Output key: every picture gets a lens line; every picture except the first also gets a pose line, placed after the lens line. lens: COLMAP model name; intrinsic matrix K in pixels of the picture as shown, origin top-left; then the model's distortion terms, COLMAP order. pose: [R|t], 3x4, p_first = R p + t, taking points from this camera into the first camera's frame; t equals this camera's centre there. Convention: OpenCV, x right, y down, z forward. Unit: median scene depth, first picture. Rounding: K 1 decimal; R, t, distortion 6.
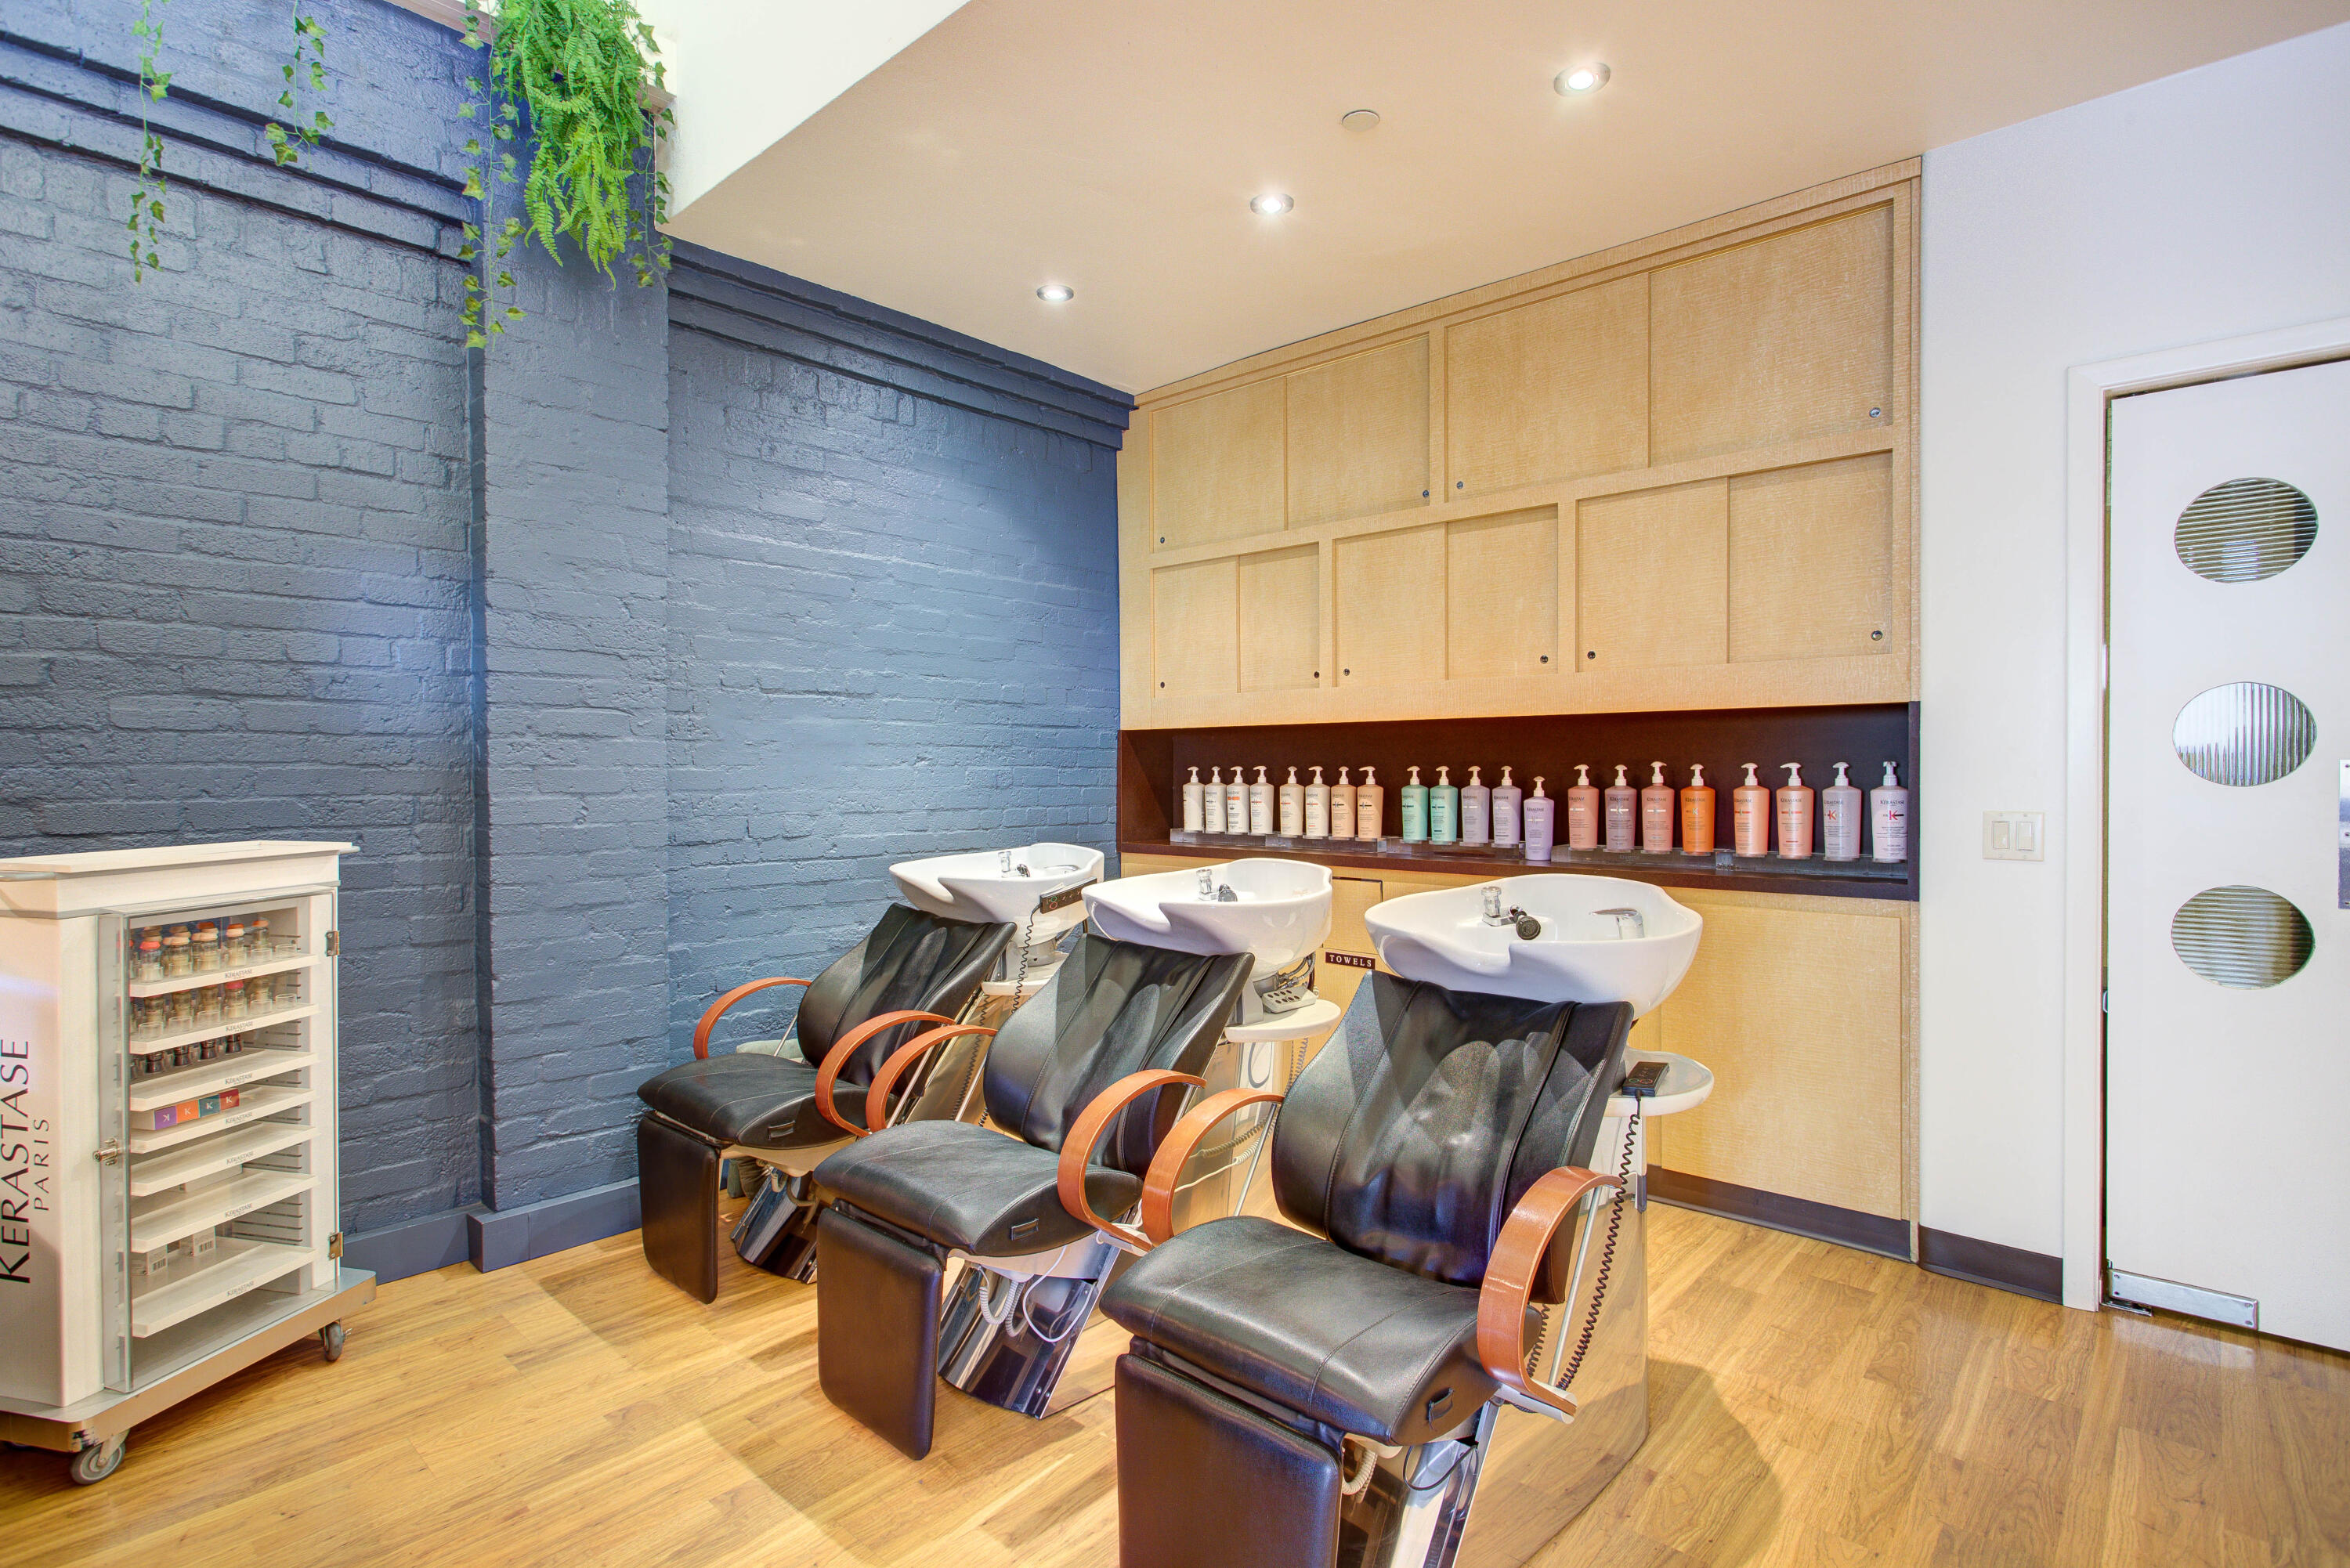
lens RADIAL K [[1141.5, 0, 1183.5], [0, 1141.5, 773.4], [0, 0, 1]] dist [-0.006343, 0.000868]
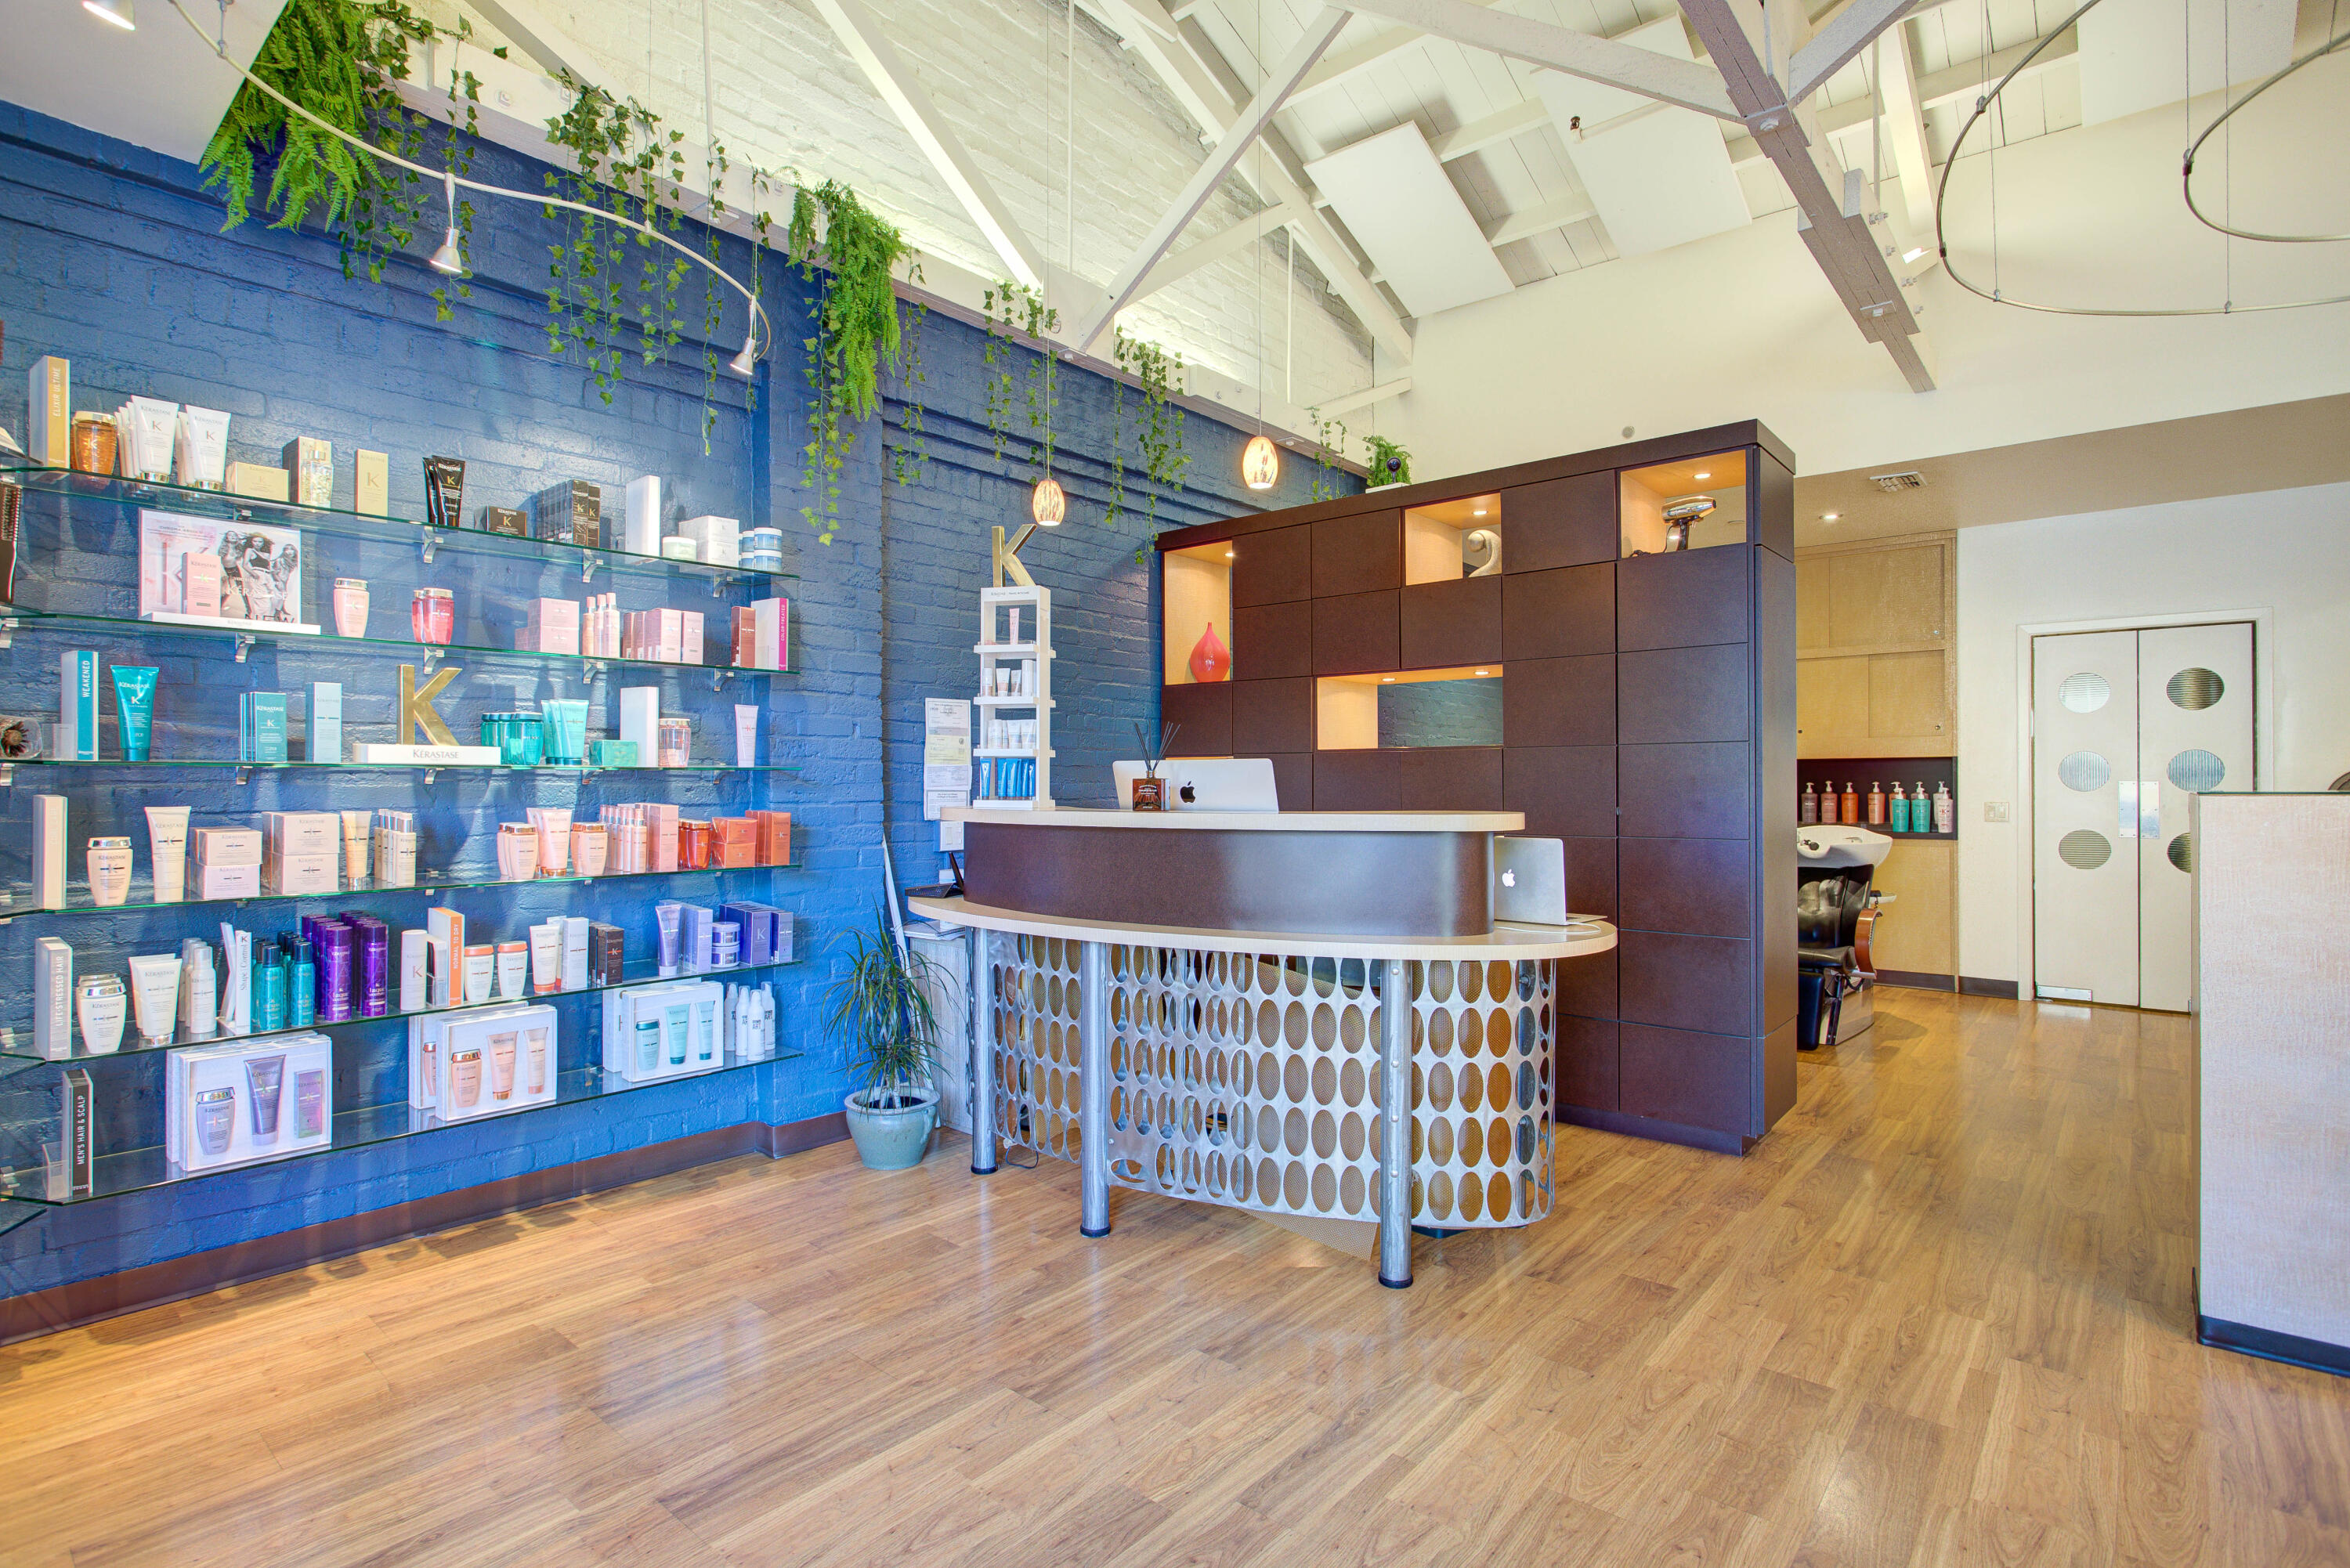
lens RADIAL K [[1141.5, 0, 1162.8], [0, 1141.5, 787.7], [0, 0, 1]] dist [-0.006343, 0.000868]
pose [[0.999186, -0.005617, -0.039948, -0.907006], [0.005532, 0.999982, -0.002251, -0.001376], [0.039960, 0.002028, 0.999199, -1.426877]]
